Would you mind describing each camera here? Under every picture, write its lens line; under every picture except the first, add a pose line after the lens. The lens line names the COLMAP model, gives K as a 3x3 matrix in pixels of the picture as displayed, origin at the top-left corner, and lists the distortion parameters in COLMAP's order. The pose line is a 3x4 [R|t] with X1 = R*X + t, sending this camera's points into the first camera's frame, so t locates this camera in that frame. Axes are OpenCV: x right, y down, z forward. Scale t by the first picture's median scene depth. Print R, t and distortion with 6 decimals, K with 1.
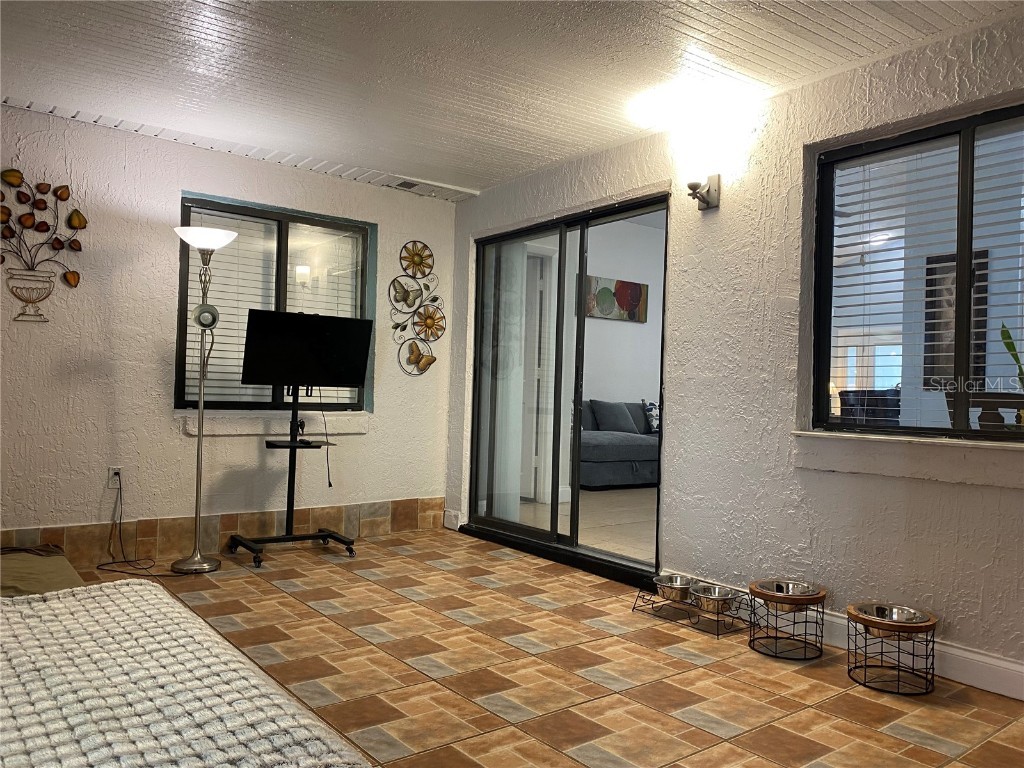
lens RADIAL K [[784.0, 0, 510.3], [0, 784.0, 383.0], [0, 0, 1]] dist [0.065038, -0.091847]
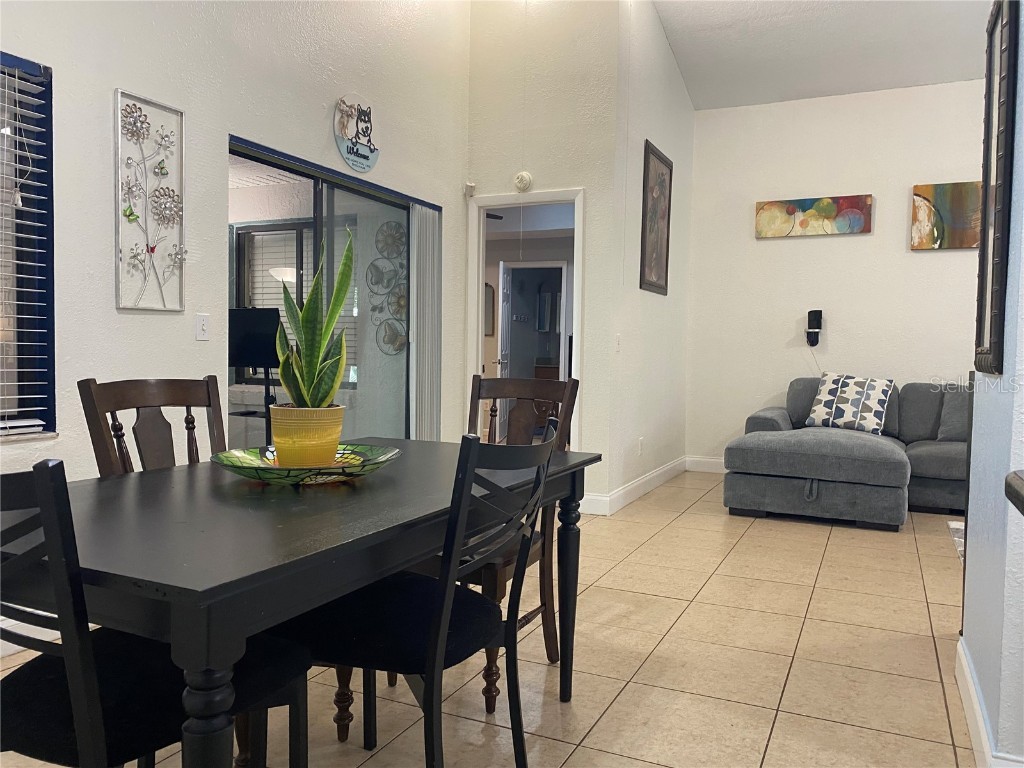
lens RADIAL K [[784.0, 0, 508.8], [0, 784.0, 385.9], [0, 0, 1]] dist [0.065038, -0.091847]
pose [[0.452686, 0.022634, -0.891383, 0.993743], [0.009163, 0.999507, 0.030032, 0.001394], [0.891623, -0.021763, 0.452256, 0.779987]]
